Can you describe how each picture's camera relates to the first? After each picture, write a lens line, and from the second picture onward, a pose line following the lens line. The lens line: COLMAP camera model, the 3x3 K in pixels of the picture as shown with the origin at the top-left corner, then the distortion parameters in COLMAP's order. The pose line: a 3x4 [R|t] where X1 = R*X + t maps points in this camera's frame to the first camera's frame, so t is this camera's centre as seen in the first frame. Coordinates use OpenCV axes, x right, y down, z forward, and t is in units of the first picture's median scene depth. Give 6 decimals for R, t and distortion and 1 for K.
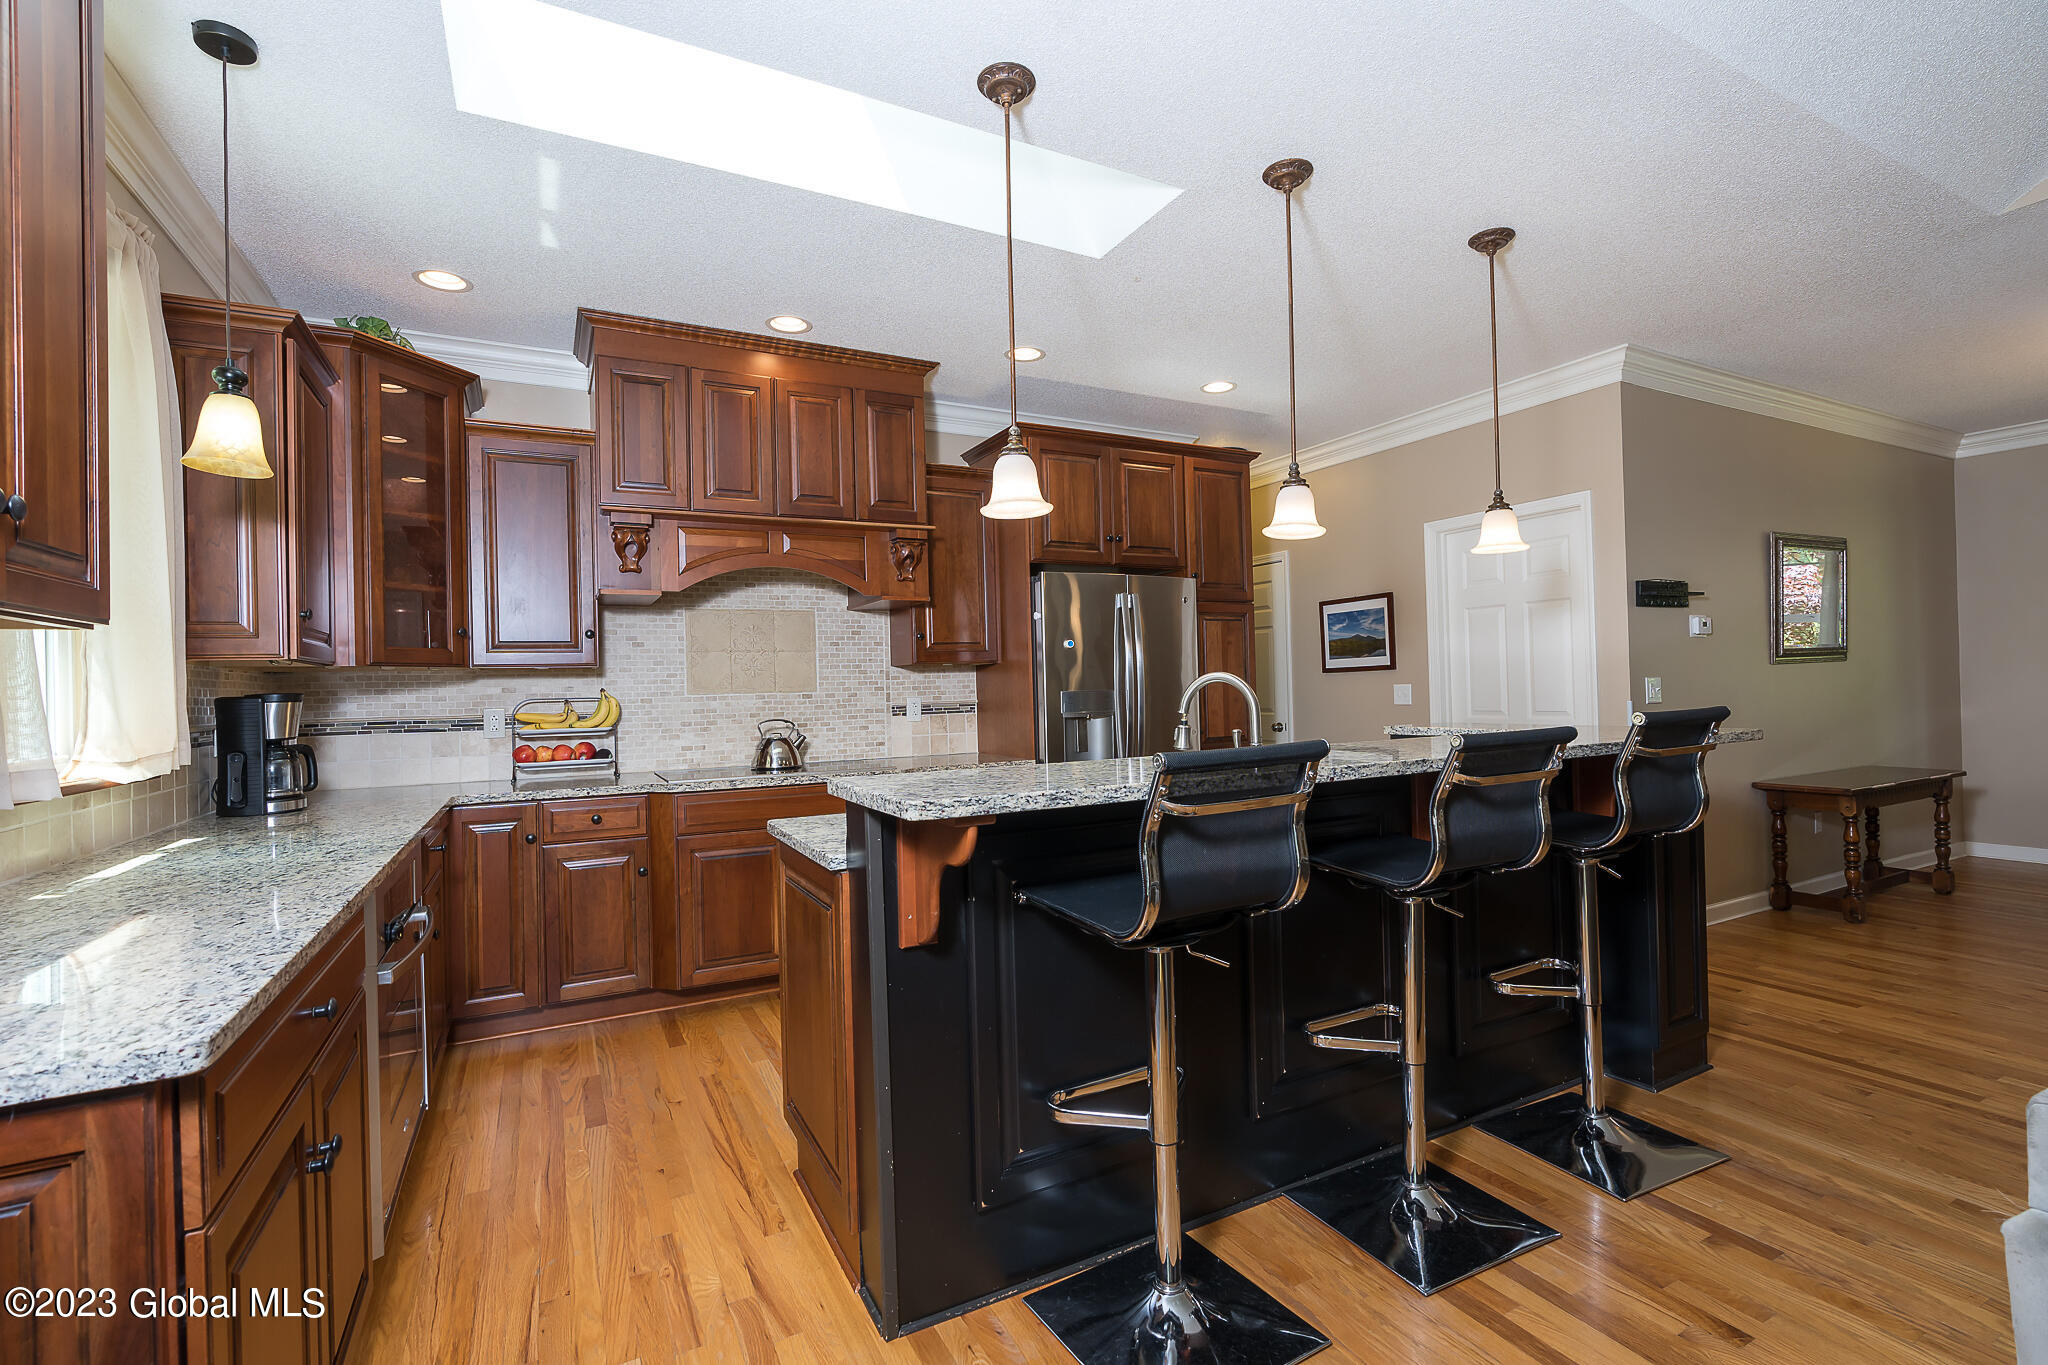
lens RADIAL K [[914.4, 0, 1010.8], [0, 914.4, 680.5], [0, 0, 1]] dist [-0.017091, 0.006599]
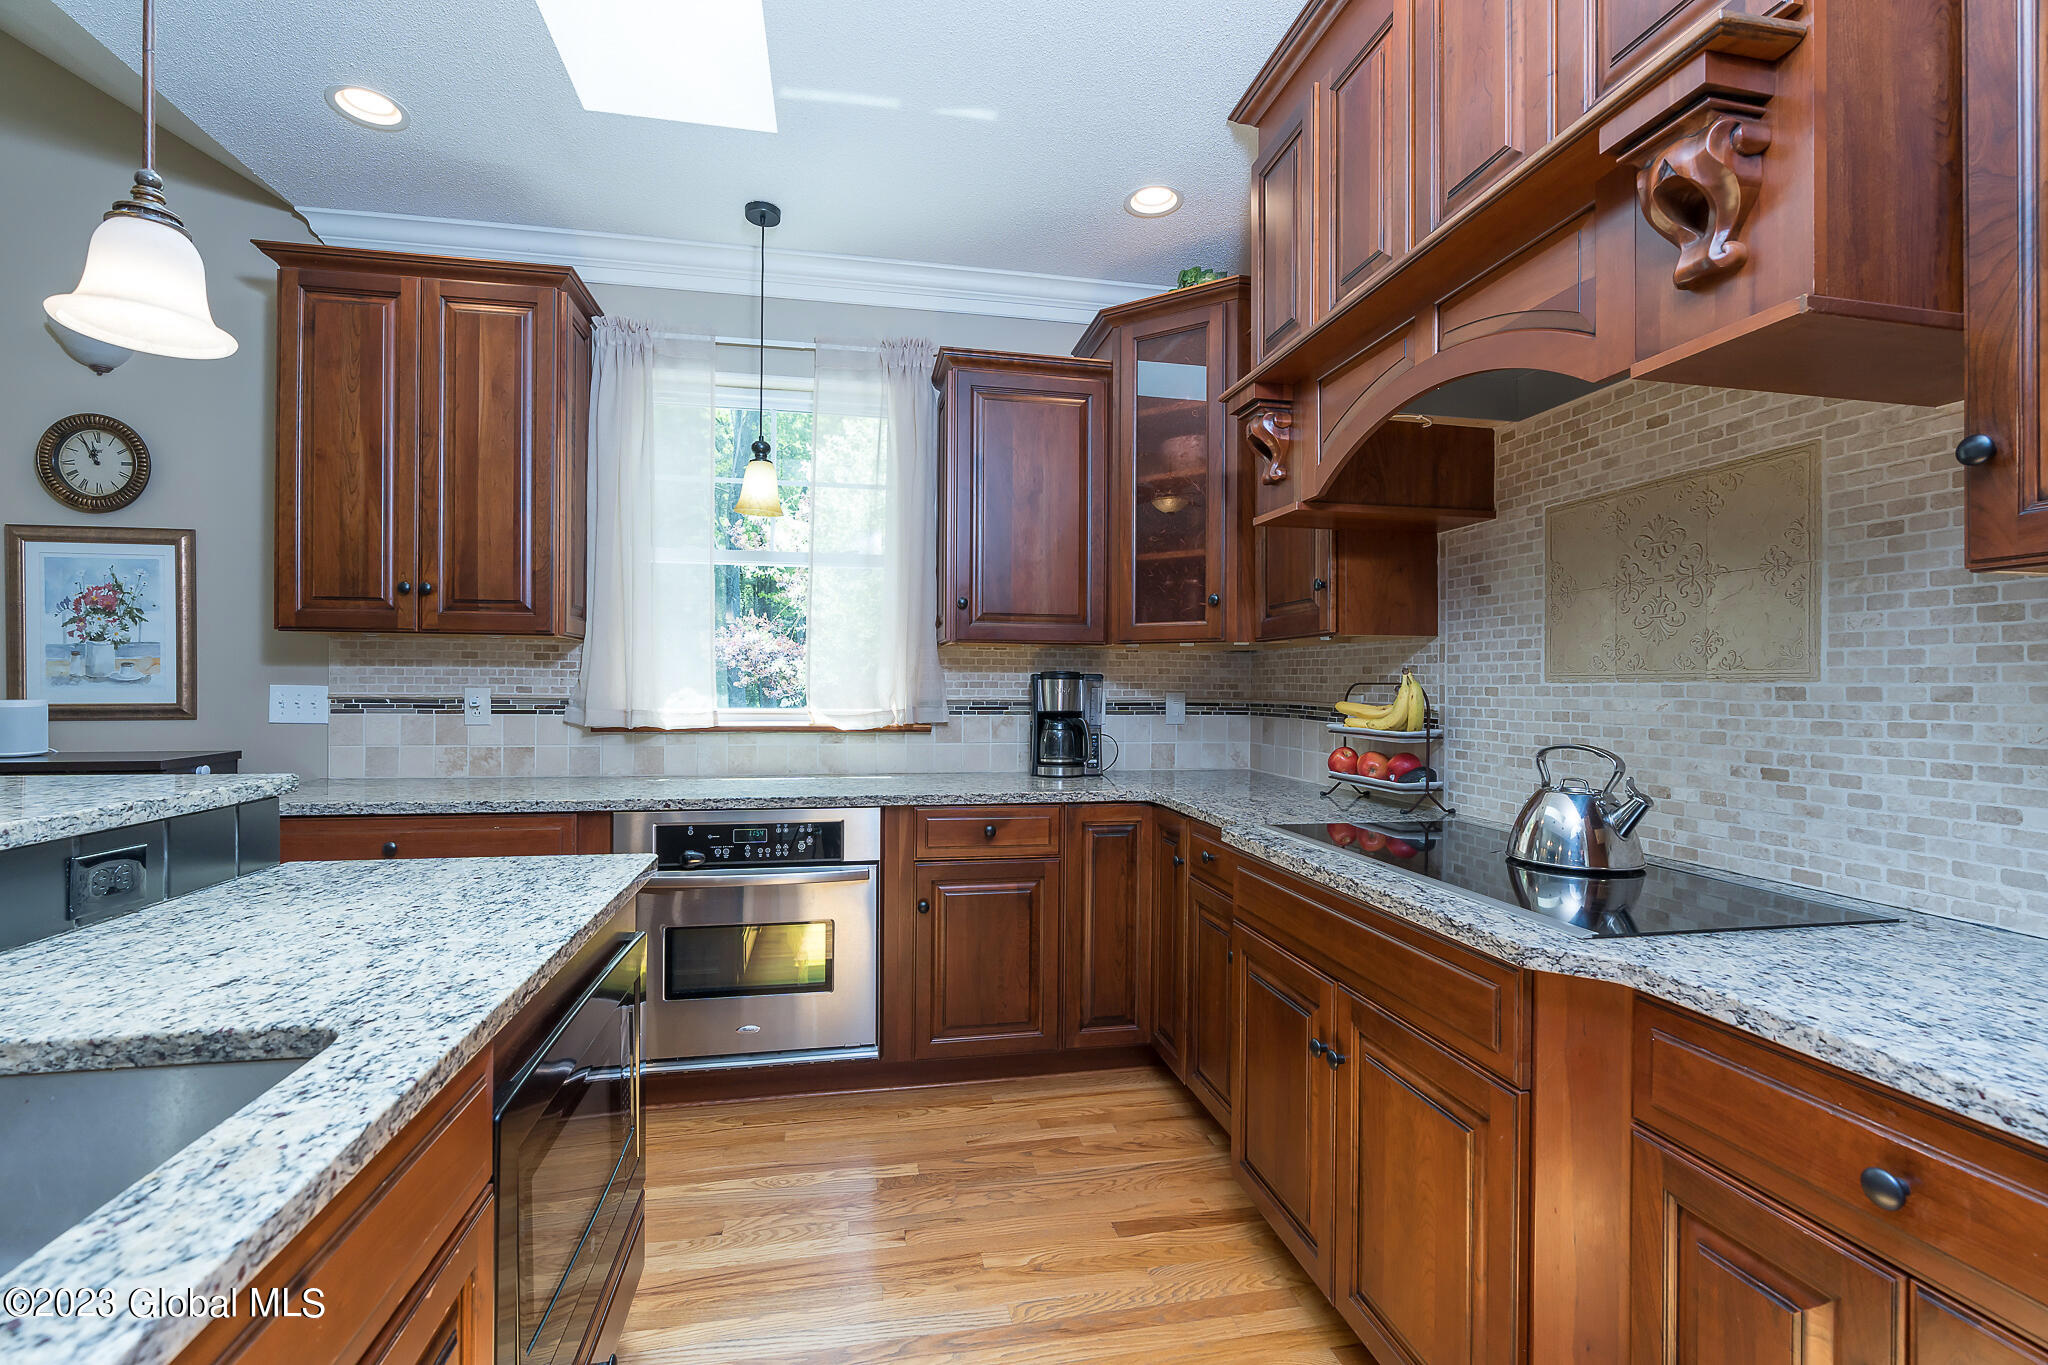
lens RADIAL K [[914.4, 0, 1028.1], [0, 914.4, 682.8], [0, 0, 1]] dist [-0.017091, 0.006599]
pose [[-0.274404, 0.020053, -0.961405, 0.180983], [0.008109, 0.999795, 0.018539, 0.004439], [0.961580, -0.002709, -0.274511, 0.781733]]
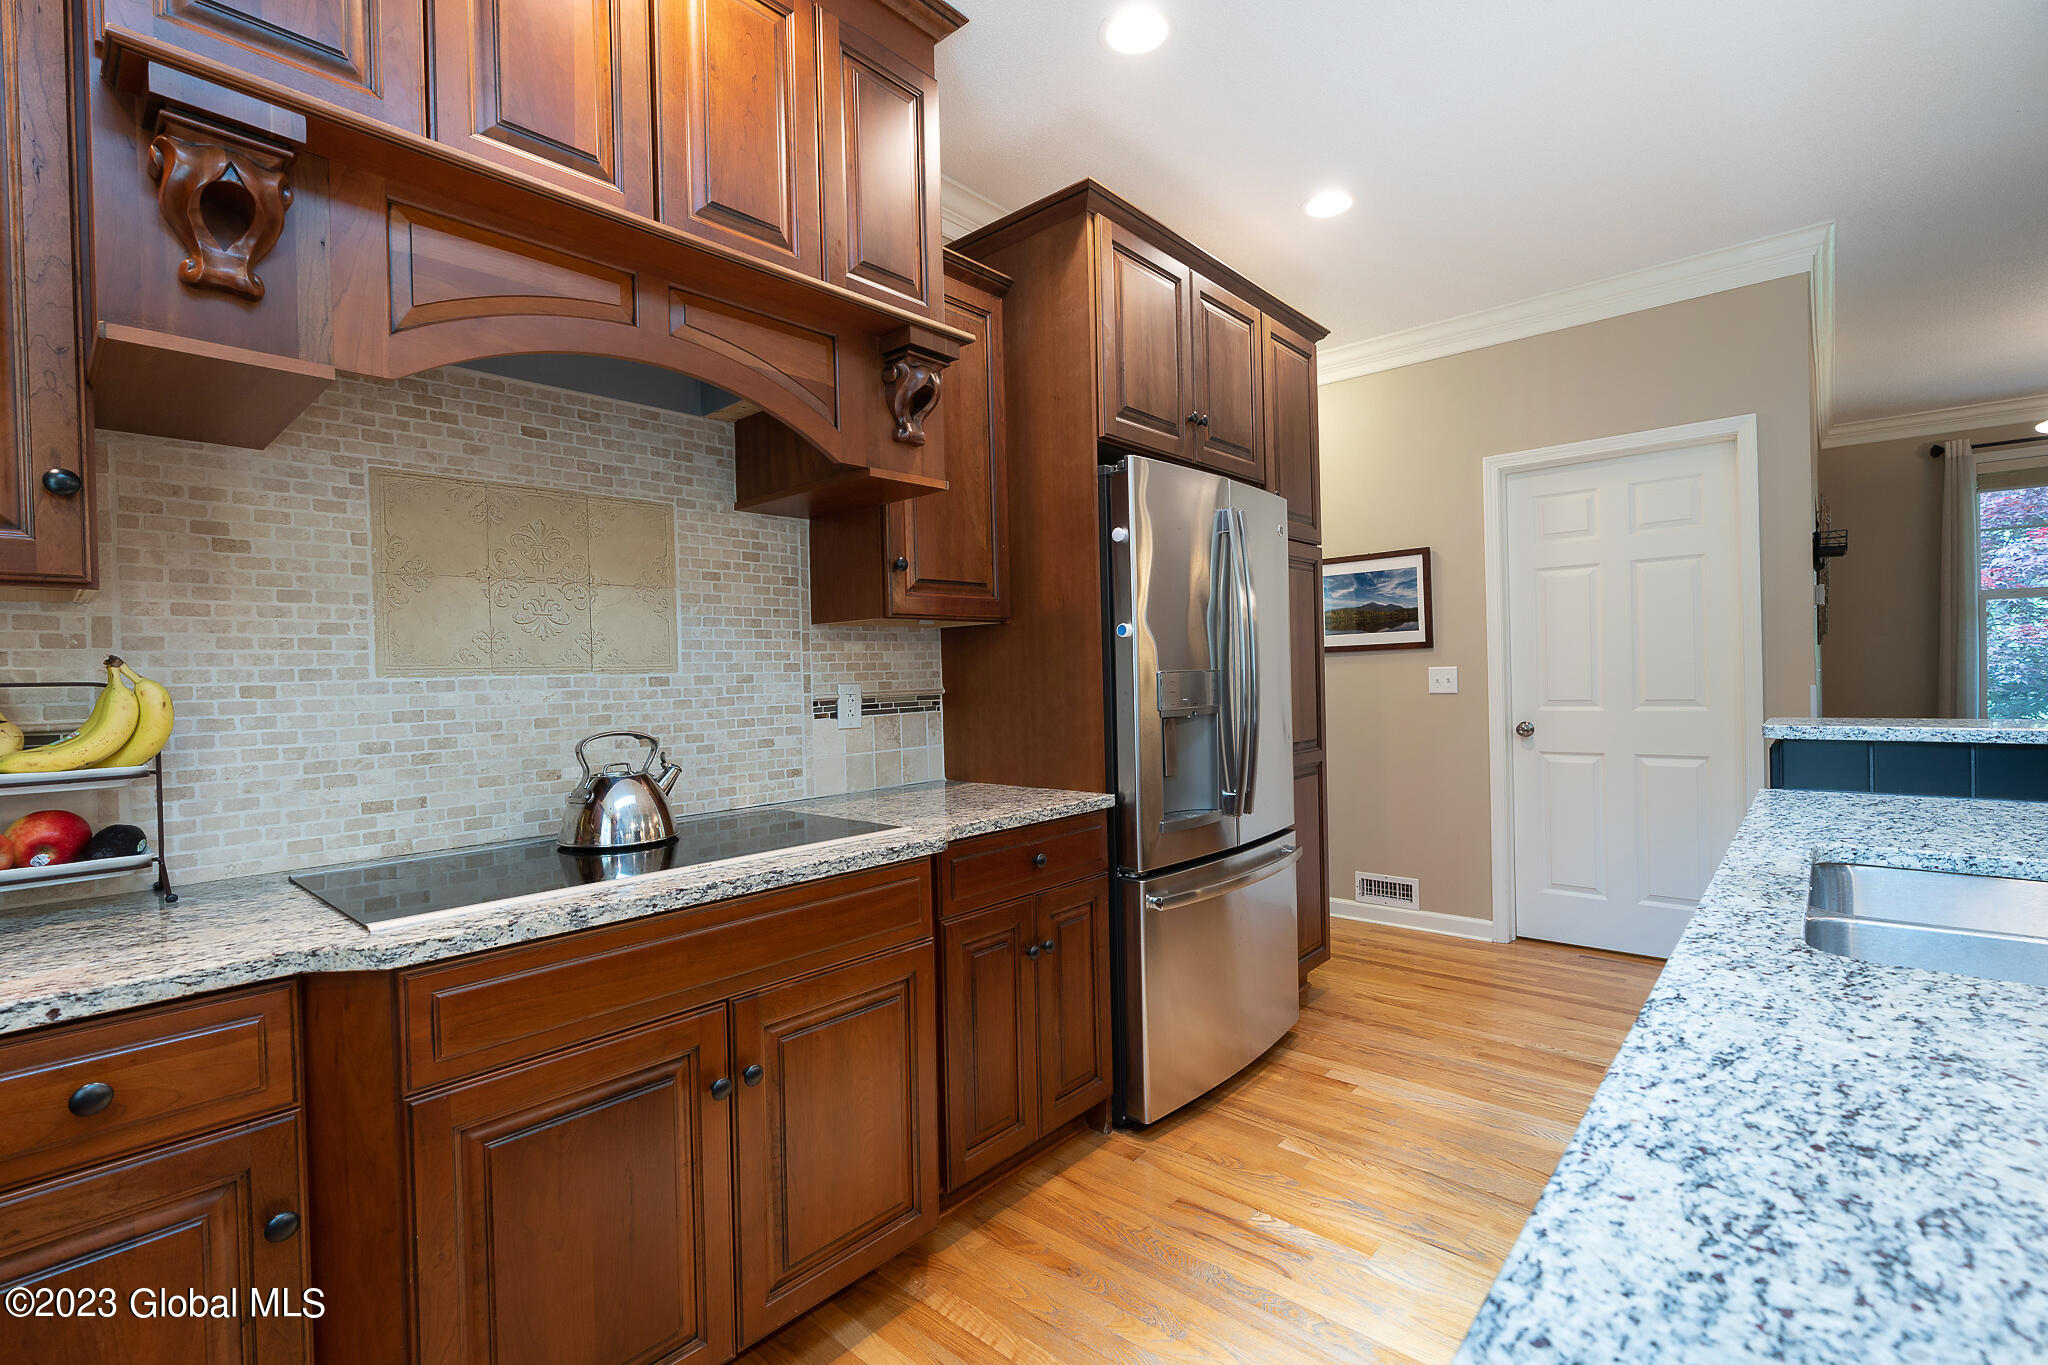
lens RADIAL K [[914.4, 0, 1017.2], [0, 914.4, 680.8], [0, 0, 1]] dist [-0.017091, 0.006599]
pose [[0.934985, -0.000270, 0.354688, -0.207677], [-0.002429, 0.999971, 0.007163, 0.012762], [-0.354680, -0.007559, 0.934957, 0.464572]]
